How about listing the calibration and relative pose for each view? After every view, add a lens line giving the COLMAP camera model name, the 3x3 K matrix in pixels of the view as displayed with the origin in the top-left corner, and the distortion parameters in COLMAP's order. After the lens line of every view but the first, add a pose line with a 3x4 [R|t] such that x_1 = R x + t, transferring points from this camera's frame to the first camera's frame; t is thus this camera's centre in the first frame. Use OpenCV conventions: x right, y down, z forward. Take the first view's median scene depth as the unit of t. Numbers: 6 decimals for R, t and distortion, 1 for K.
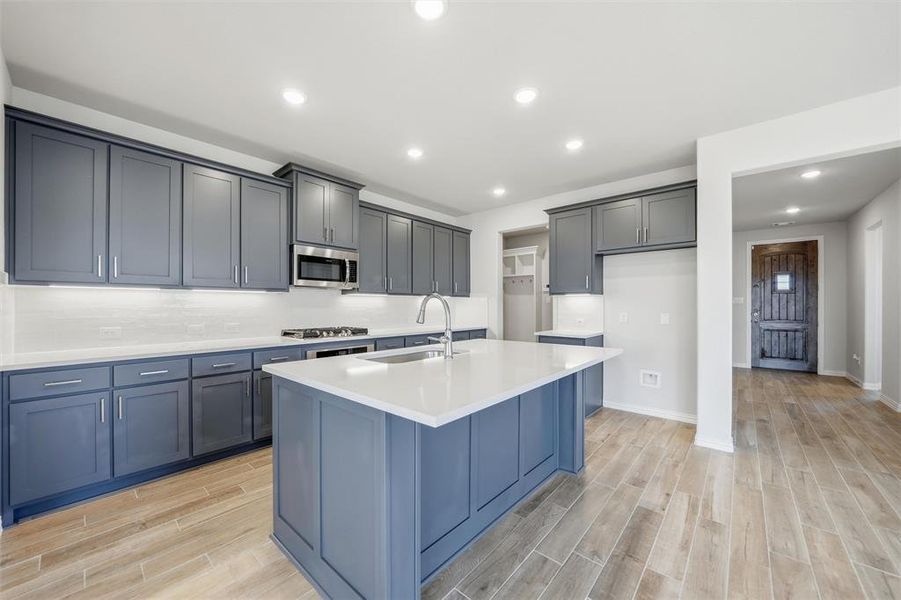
lens RADIAL K [[333.8, 0, 445.6], [0, 333.8, 306.0], [0, 0, 1]] dist [-0.013864, 0.000066]
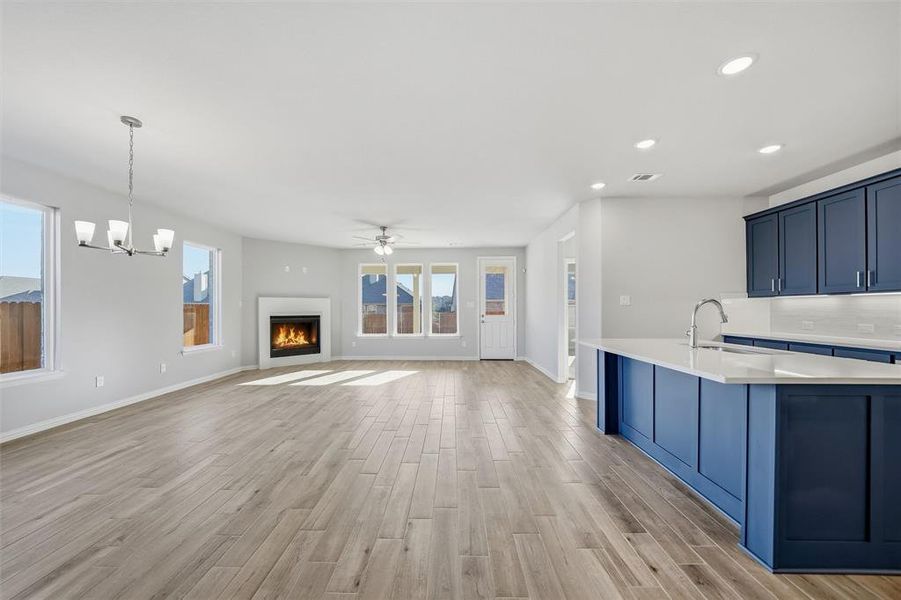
lens RADIAL K [[333.8, 0, 445.6], [0, 333.8, 306.0], [0, 0, 1]] dist [-0.013864, 0.000066]
pose [[-0.754467, -0.004718, -0.656321, 0.991493], [-0.002761, 0.999988, -0.004014, 0.000672], [0.656332, -0.001216, -0.754471, 0.828168]]
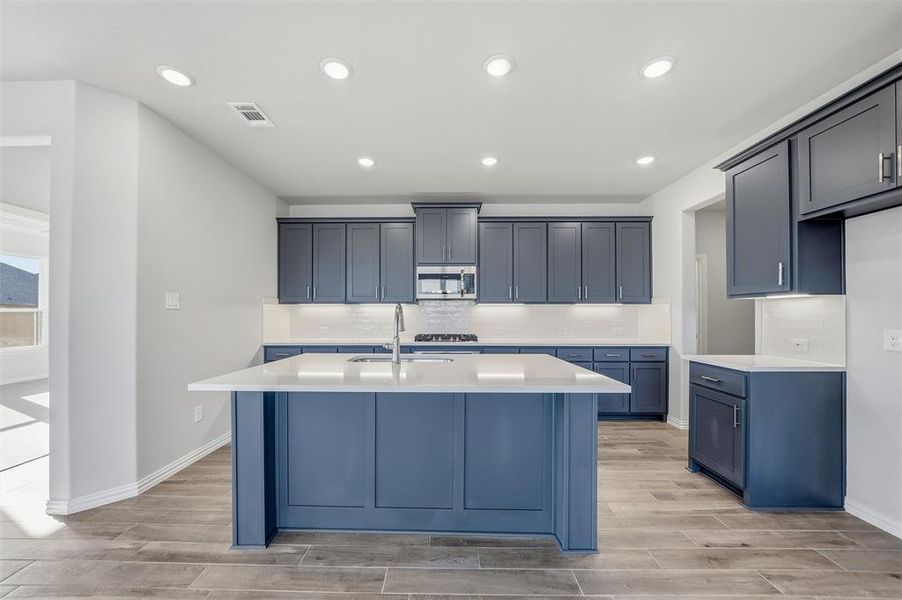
lens RADIAL K [[333.4, 0, 448.3], [0, 333.4, 313.2], [0, 0, 1]] dist [-0.014594, 0.000035]
pose [[0.656675, -0.005332, -0.754155, 0.571034], [-0.003084, 0.999948, -0.009756, 0.004710], [0.754167, 0.008732, 0.656624, 0.257155]]
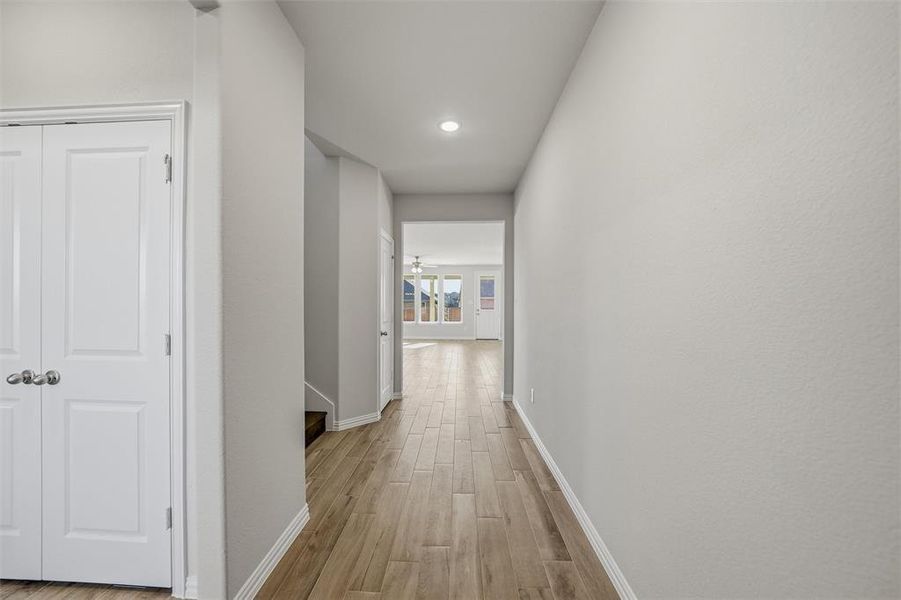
lens RADIAL K [[333.8, 0, 445.6], [0, 333.8, 306.0], [0, 0, 1]] dist [-0.013864, 0.000066]
pose [[-0.769701, -0.000613, -0.638404, 1.776818], [-0.006858, 0.999950, 0.007308, -0.006089], [0.638368, 0.010003, -0.769666, 1.729697]]
